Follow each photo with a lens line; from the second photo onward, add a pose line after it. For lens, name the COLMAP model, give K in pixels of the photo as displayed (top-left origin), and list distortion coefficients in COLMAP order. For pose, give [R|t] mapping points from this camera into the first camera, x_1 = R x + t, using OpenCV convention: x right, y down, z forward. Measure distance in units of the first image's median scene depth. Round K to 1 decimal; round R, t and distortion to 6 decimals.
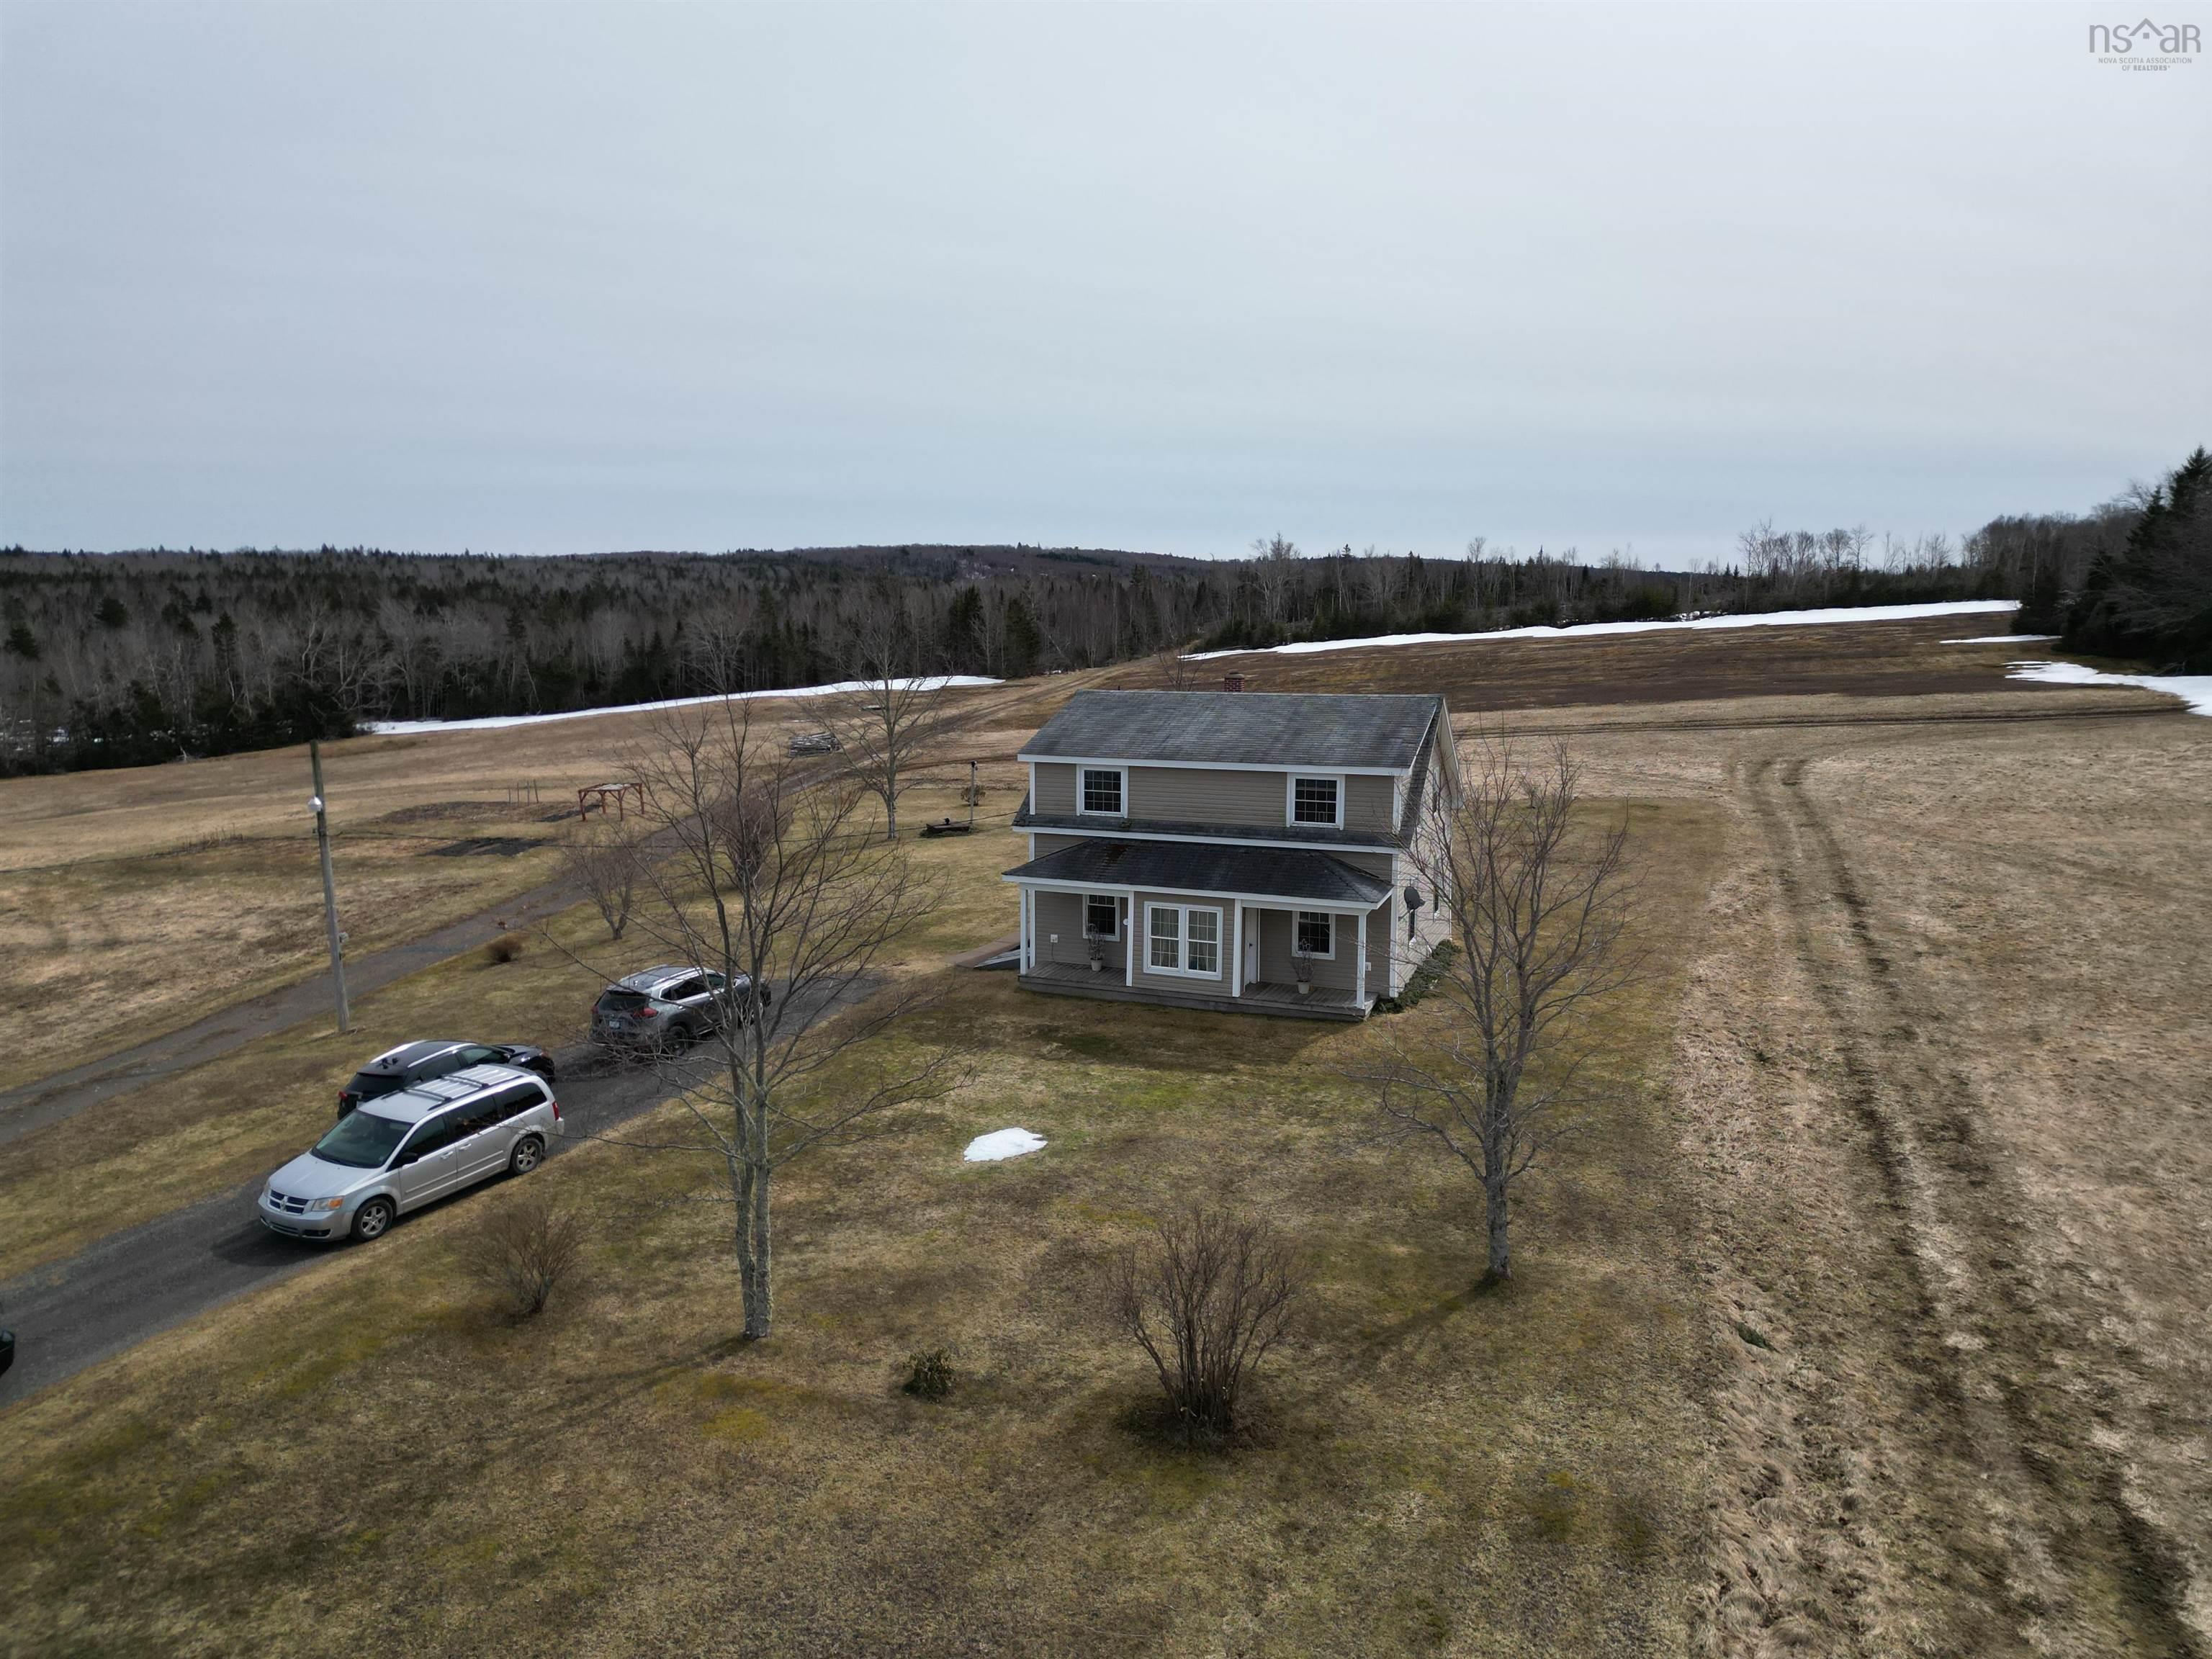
lens RADIAL K [[1536.3, 0, 1105.1], [0, 1536.3, 833.2], [0, 0, 1]] dist [0.031008, -0.005130]
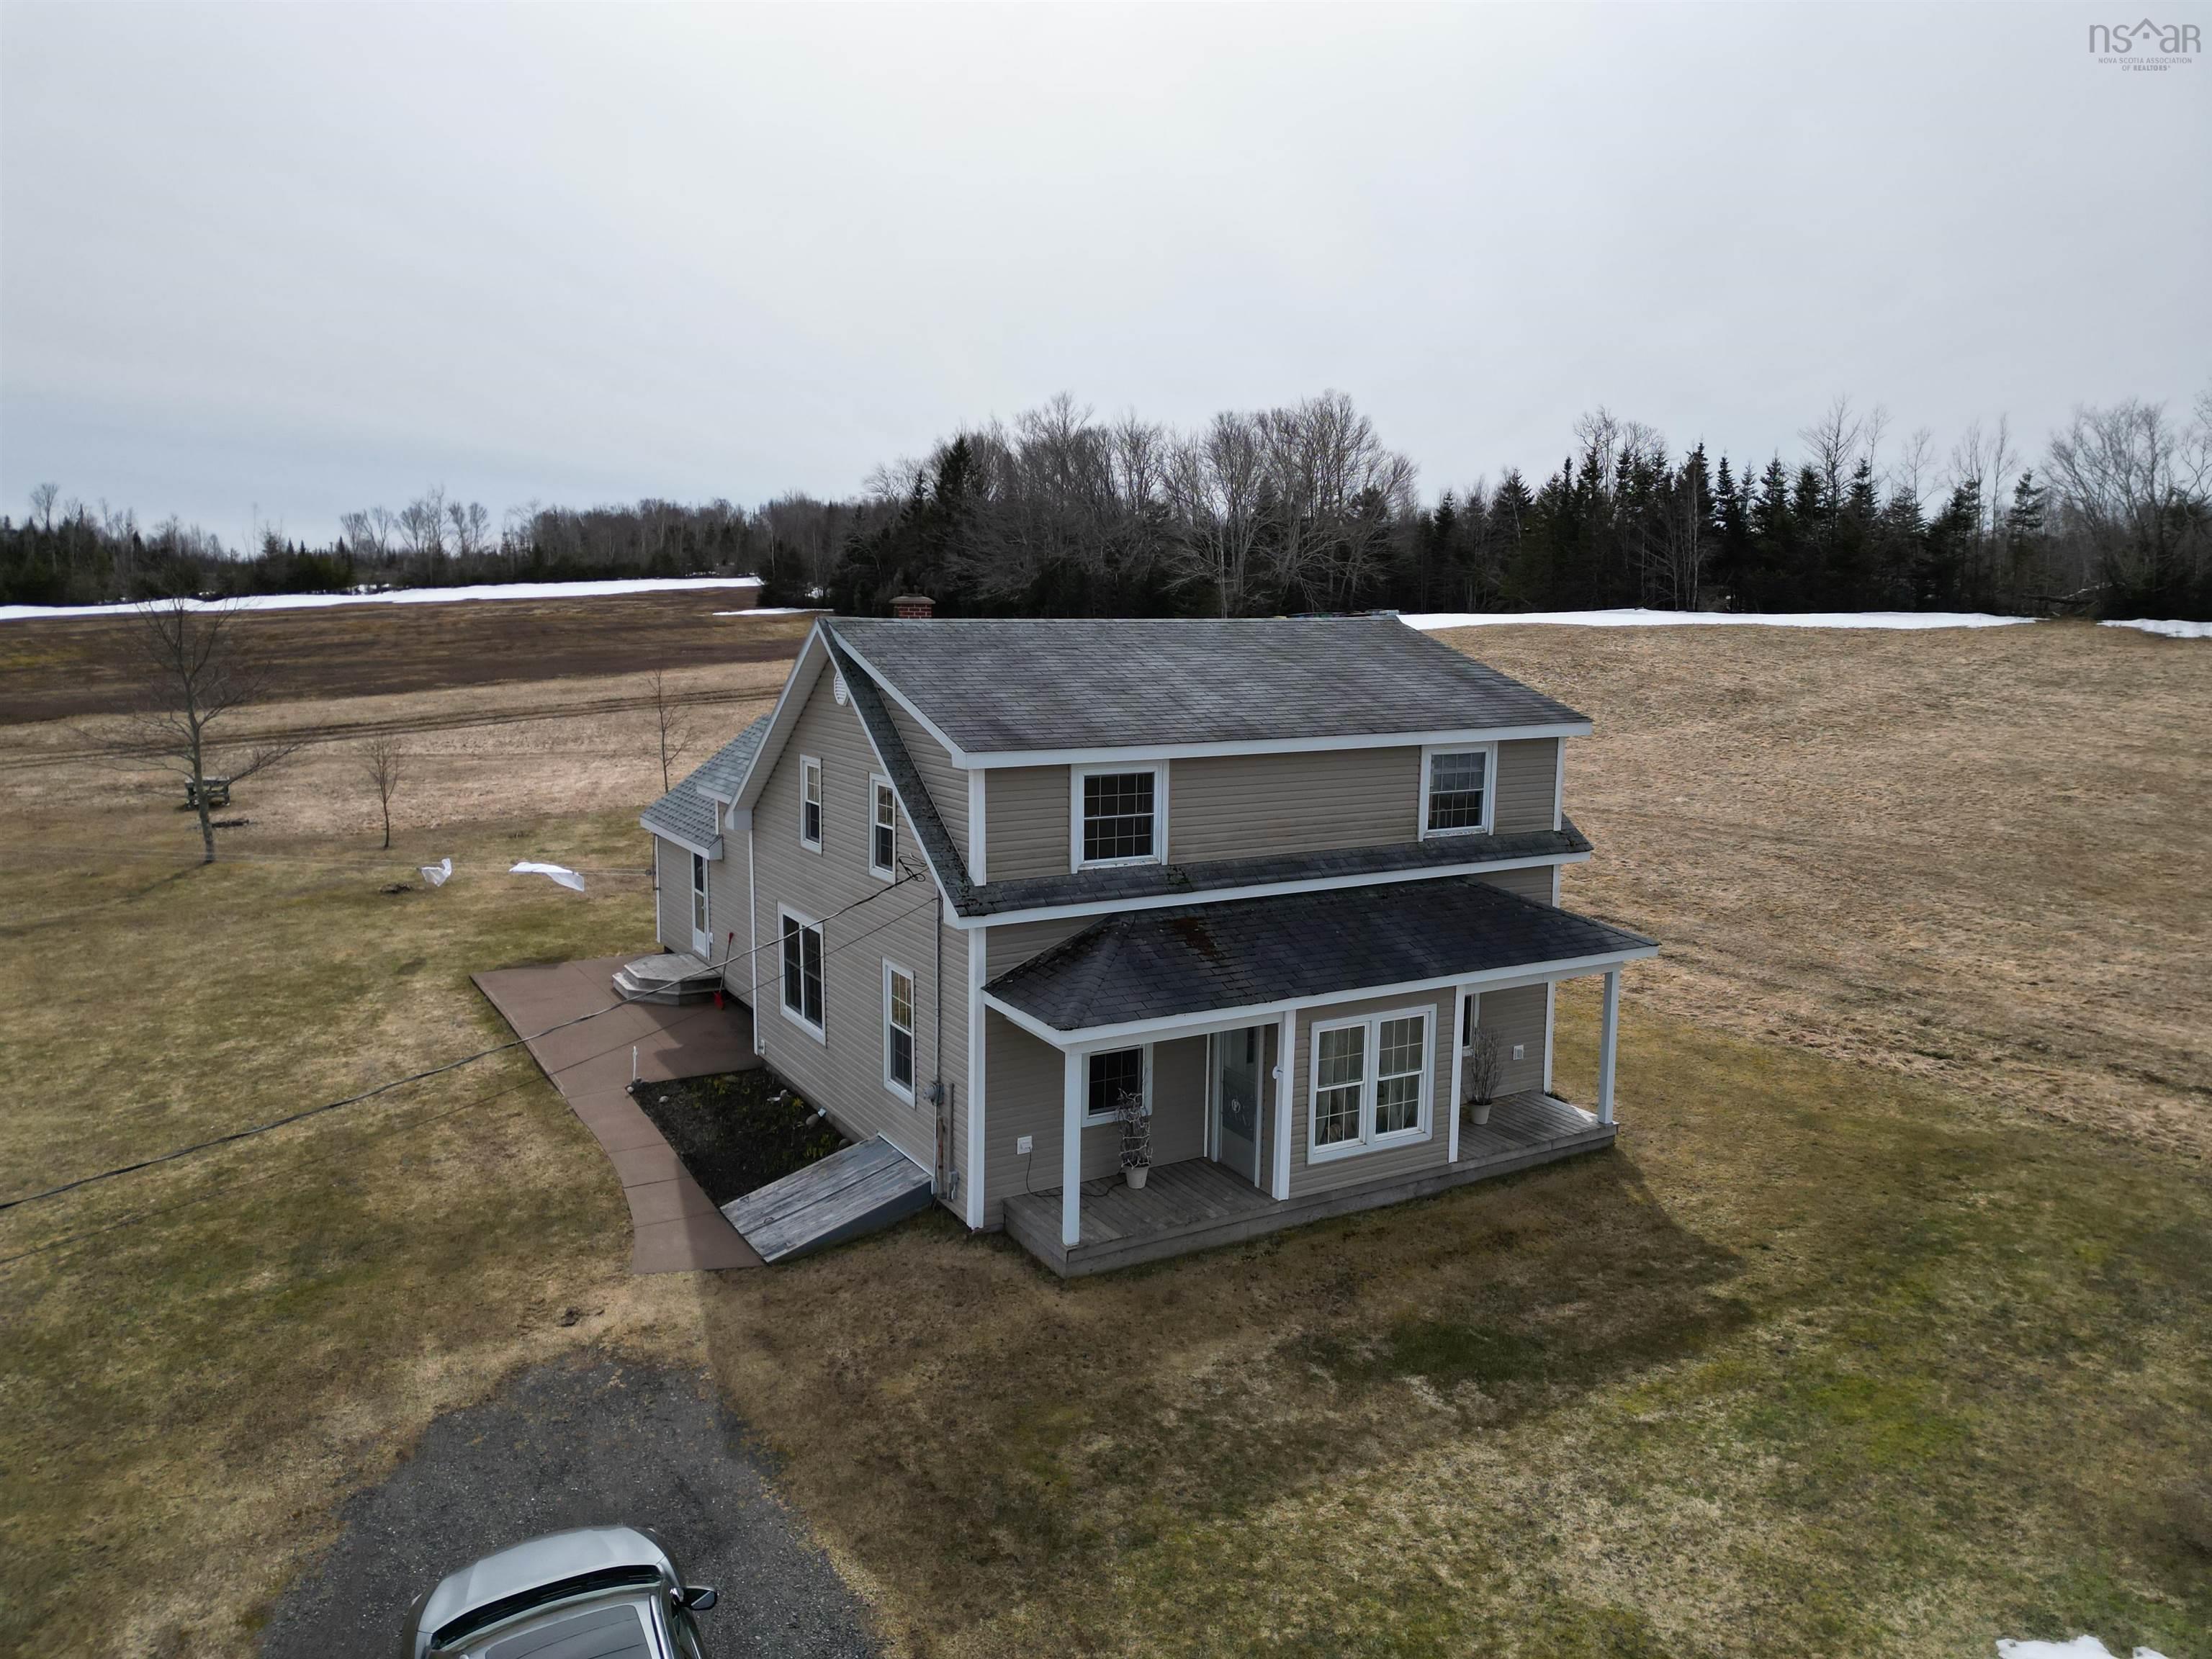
lens RADIAL K [[1536.3, 0, 1104.5], [0, 1536.3, 827.8], [0, 0, 1]] dist [0.031008, -0.005130]
pose [[0.616414, -0.108377, 0.779929, -0.396884], [0.105654, 0.992910, 0.054469, -0.052680], [-0.780302, 0.048827, 0.623494, 0.741484]]
